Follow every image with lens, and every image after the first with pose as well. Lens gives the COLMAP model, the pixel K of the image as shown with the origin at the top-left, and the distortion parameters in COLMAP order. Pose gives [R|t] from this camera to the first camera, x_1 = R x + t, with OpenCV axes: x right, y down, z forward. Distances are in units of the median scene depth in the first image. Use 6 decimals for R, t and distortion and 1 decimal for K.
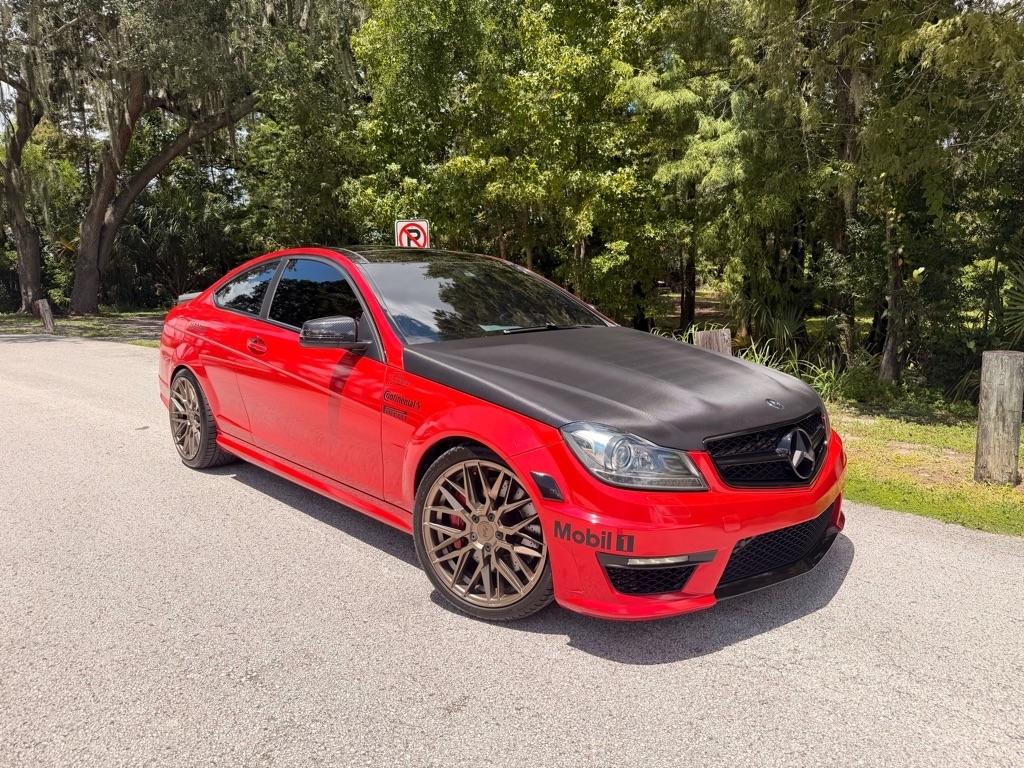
lens RADIAL K [[738.6, 0, 512.0], [0, 738.6, 384.0], [0, 0, 1]] dist [0.020837, -0.008298]
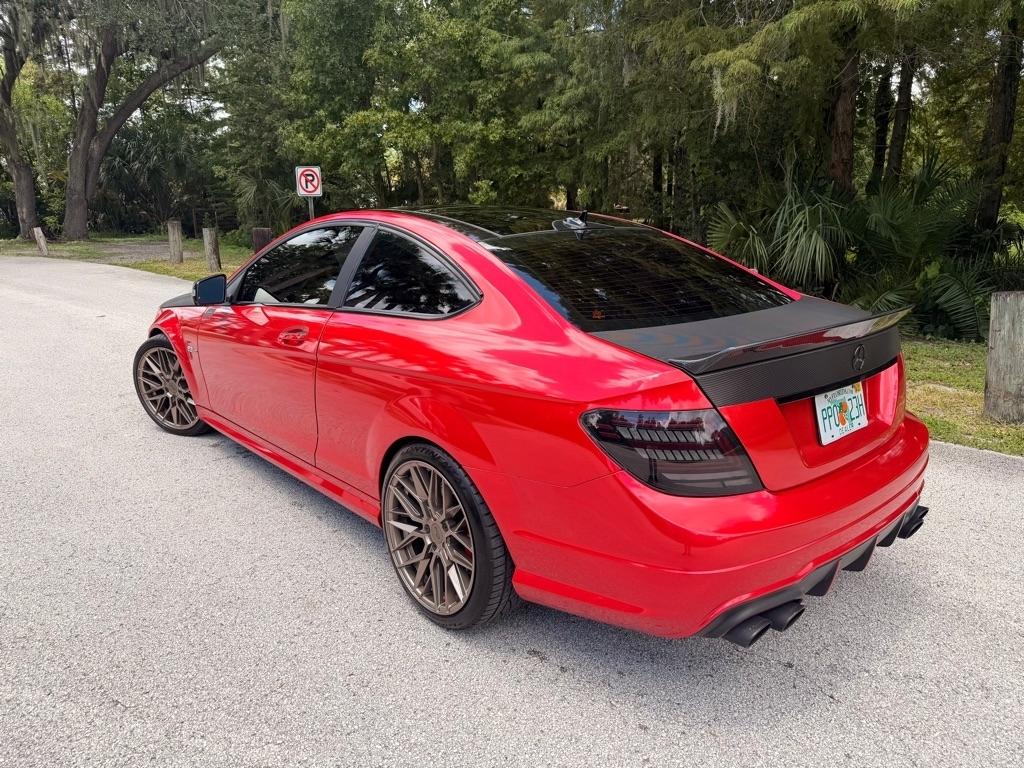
lens RADIAL K [[738.6, 0, 512.0], [0, 738.6, 384.0], [0, 0, 1]] dist [0.020837, -0.008298]
pose [[0.999948, -0.002568, -0.009820, 0.139806], [0.003553, 0.994808, 0.101708, 0.017846], [0.009508, -0.101737, 0.994766, -0.203088]]
